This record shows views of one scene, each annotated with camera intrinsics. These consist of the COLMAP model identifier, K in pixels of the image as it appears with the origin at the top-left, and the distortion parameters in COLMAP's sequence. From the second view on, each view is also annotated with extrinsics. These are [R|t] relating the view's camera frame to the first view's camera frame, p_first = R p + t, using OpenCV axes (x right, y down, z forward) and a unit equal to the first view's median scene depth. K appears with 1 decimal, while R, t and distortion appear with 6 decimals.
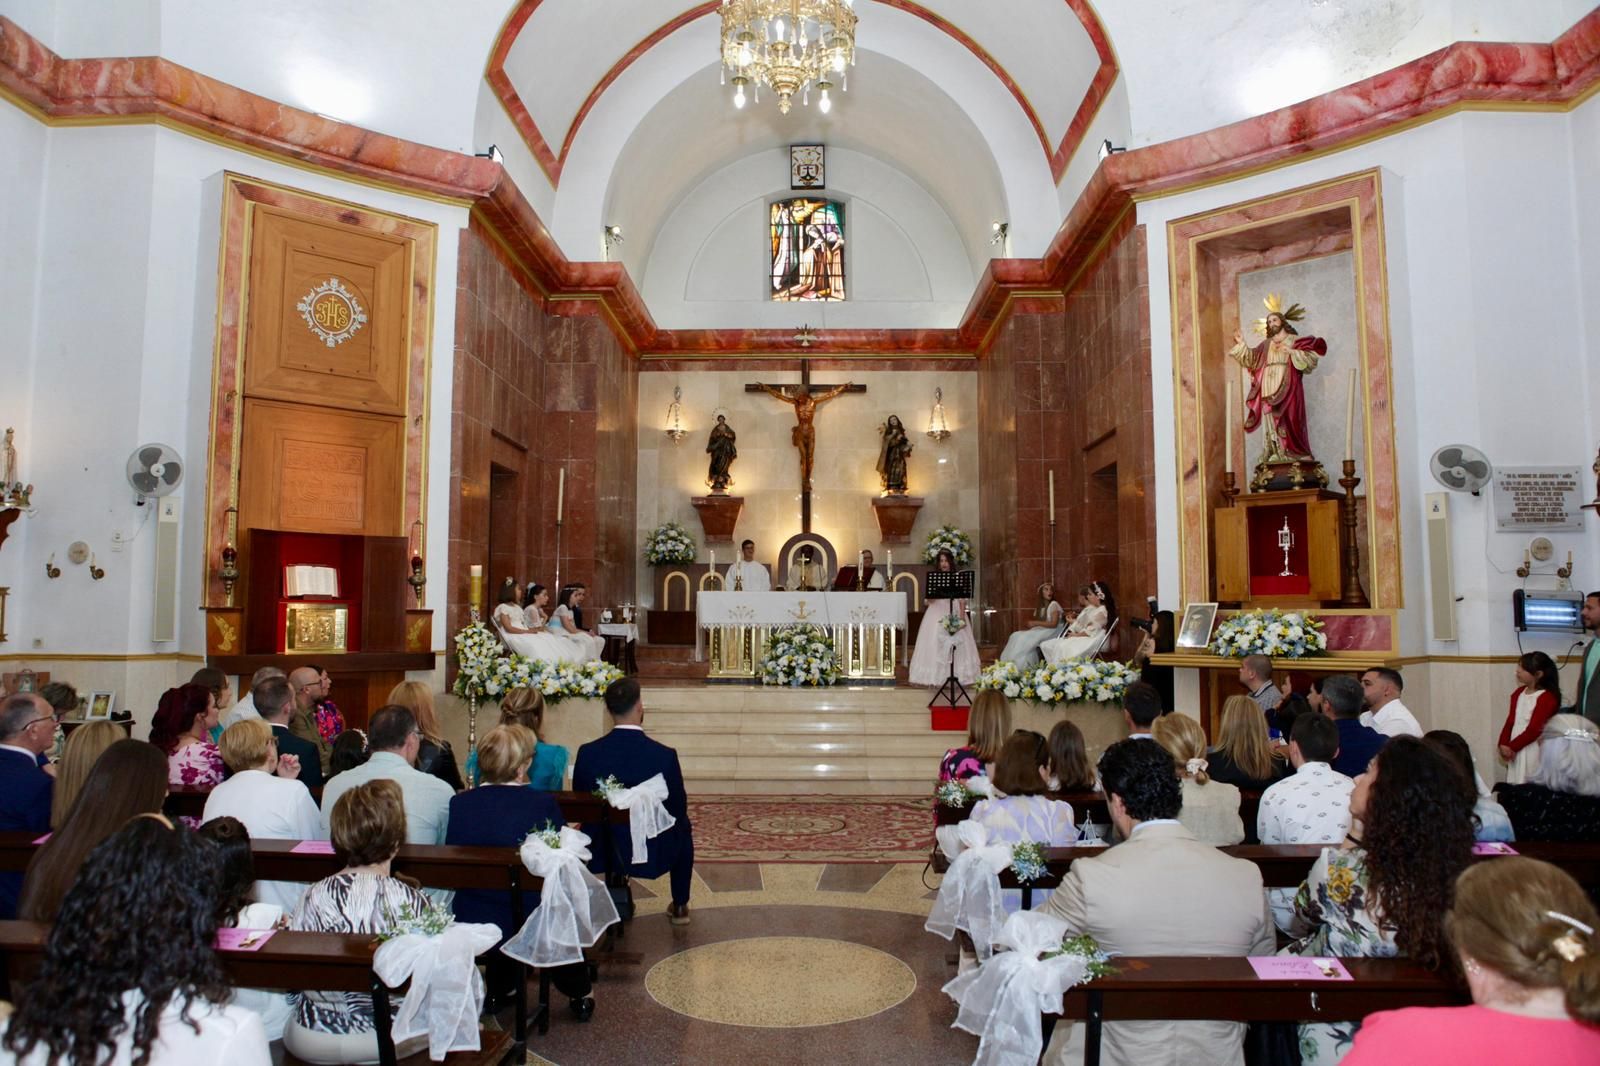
lens RADIAL K [[1093.1, 0, 797.6], [0, 1093.1, 527.8], [0, 0, 1]] dist [-0.112672, 0.079857]
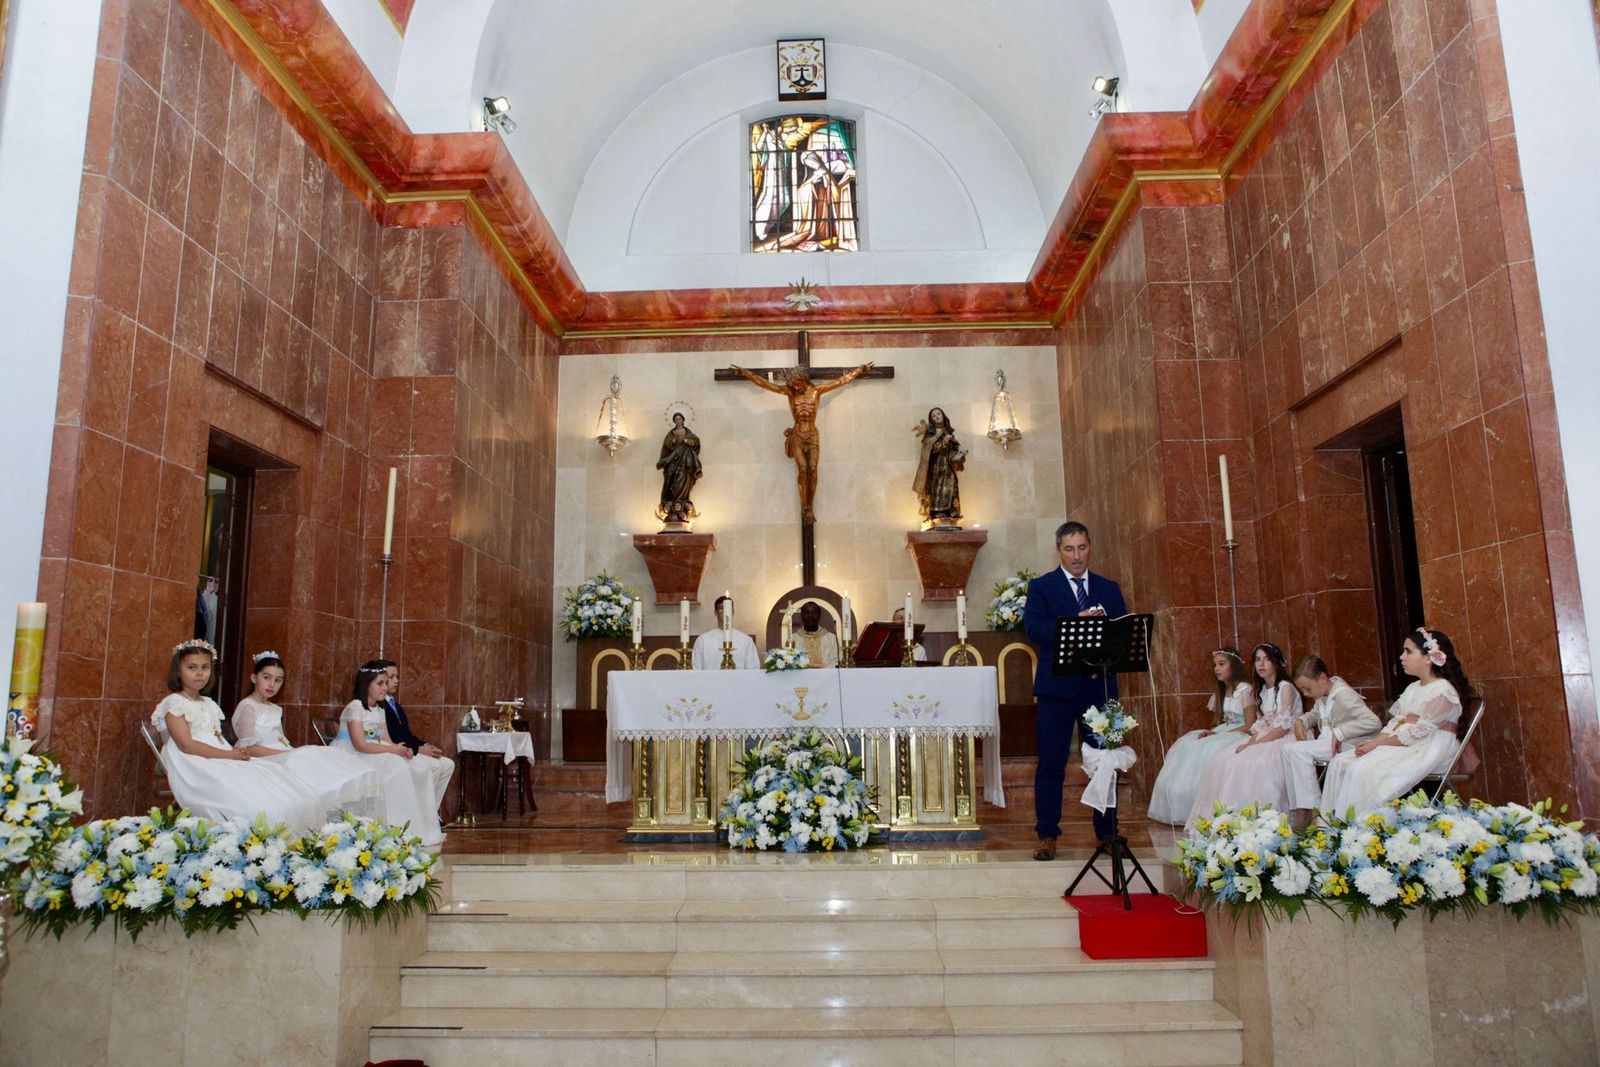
lens RADIAL K [[1093.1, 0, 797.6], [0, 1093.1, 528.3], [0, 0, 1]] dist [-0.112672, 0.079857]
pose [[0.999859, -0.016677, -0.002197, 0.003876], [0.016419, 0.995970, -0.088167, 0.032275], [0.003659, 0.088118, 0.996103, 0.403535]]
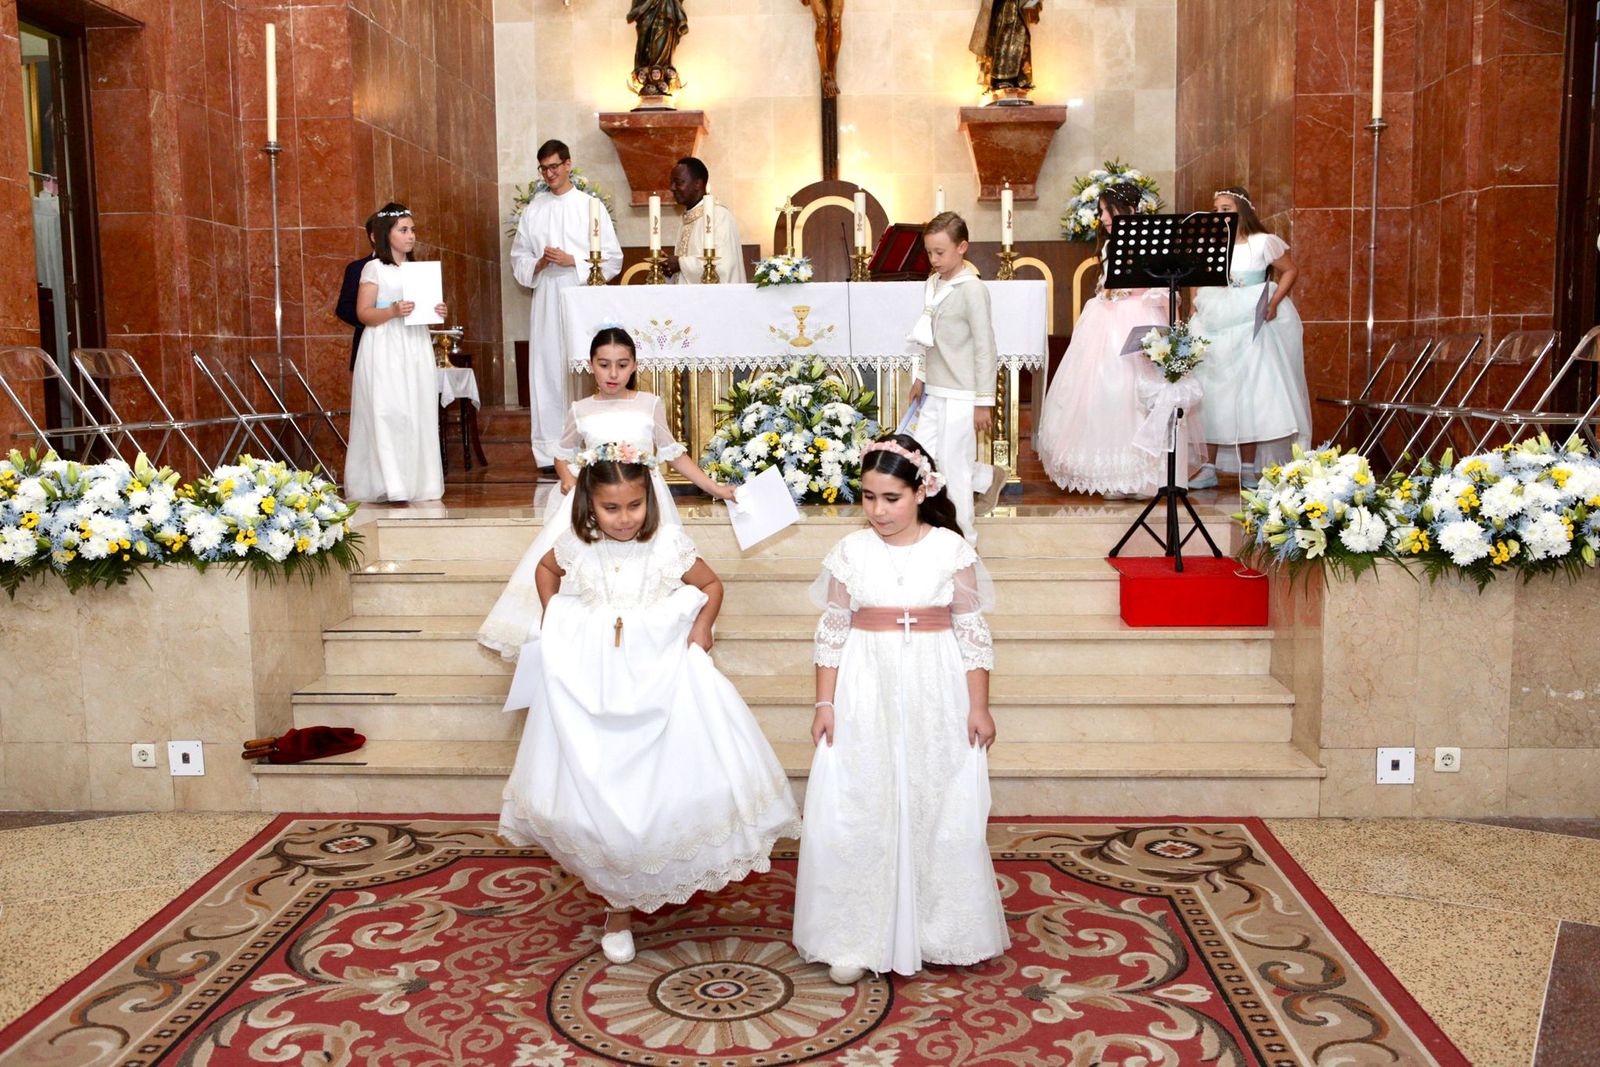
lens RADIAL K [[1447.0, 0, 799.2], [0, 1447.0, 528.9], [0, 0, 1]] dist [-0.093147, 0.124199]
pose [[0.999220, -0.010191, -0.038158, 0.020755], [0.017441, 0.980690, 0.194792, 0.037561], [0.035436, -0.195305, 0.980102, 0.376515]]
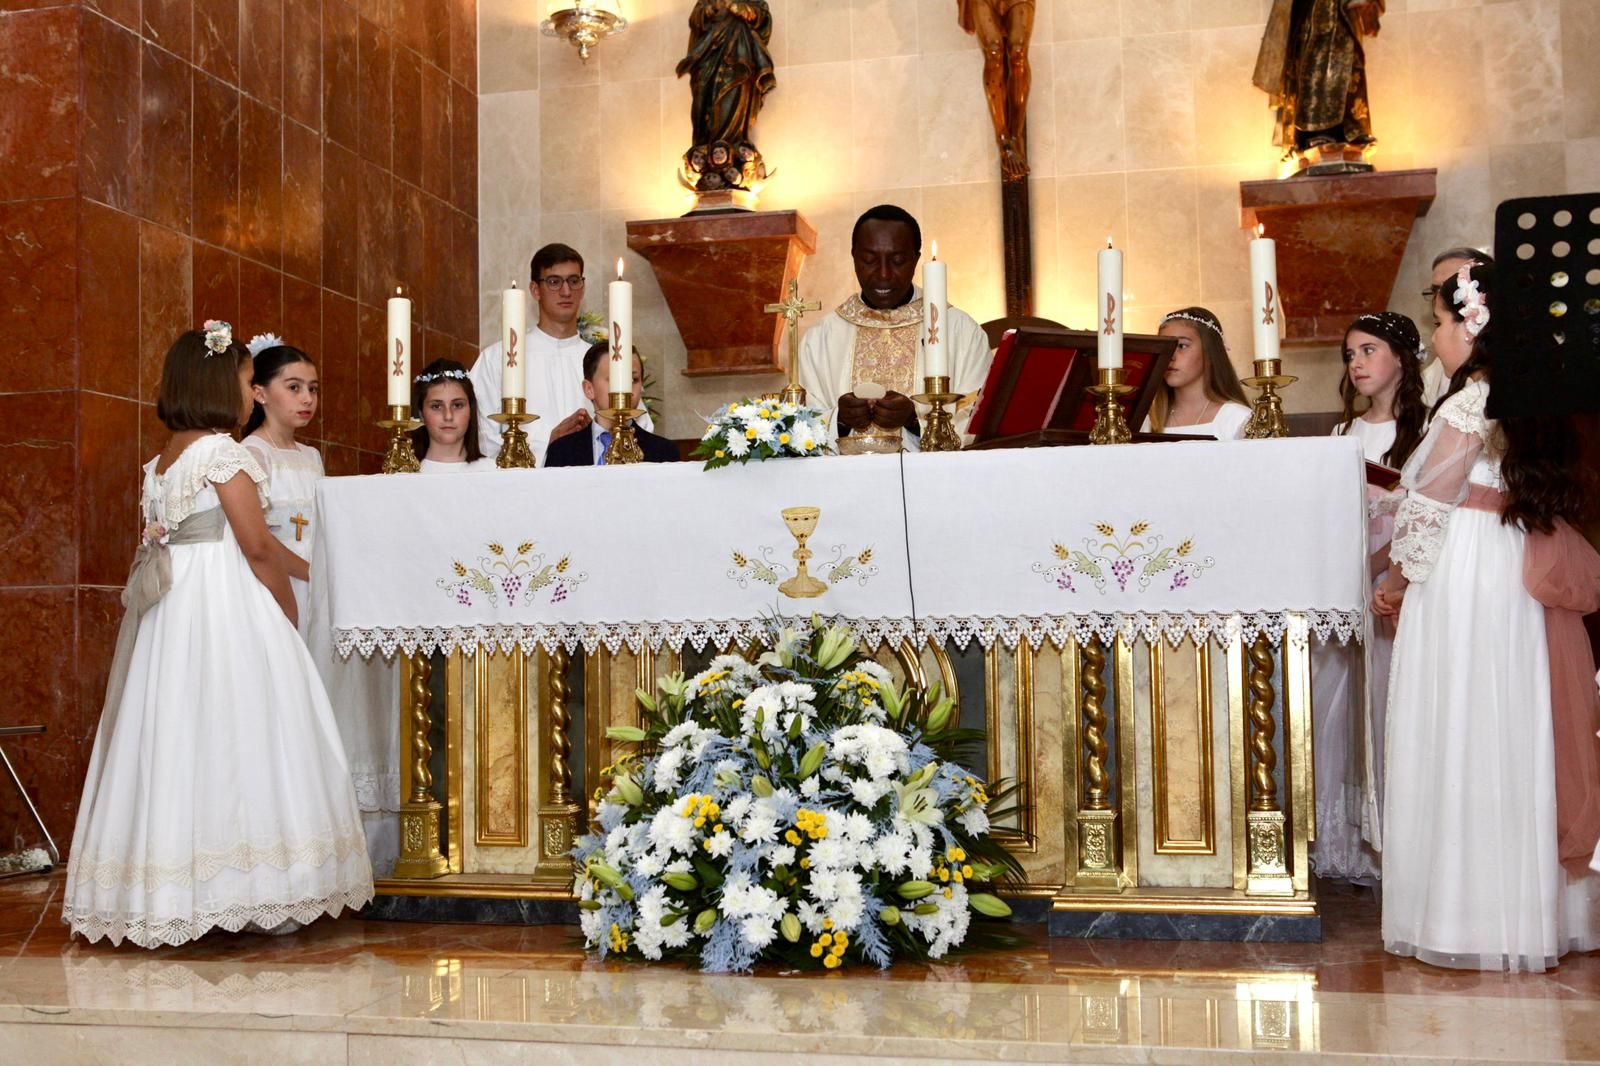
lens RADIAL K [[1851.7, 0, 798.4], [0, 1851.7, 524.4], [0, 0, 1]] dist [-0.047468, 0.097599]
pose [[0.976633, -0.033264, -0.212322, 0.063947], [0.037405, 0.999180, 0.015518, 0.057199], [0.211631, -0.023097, 0.977077, 0.596625]]
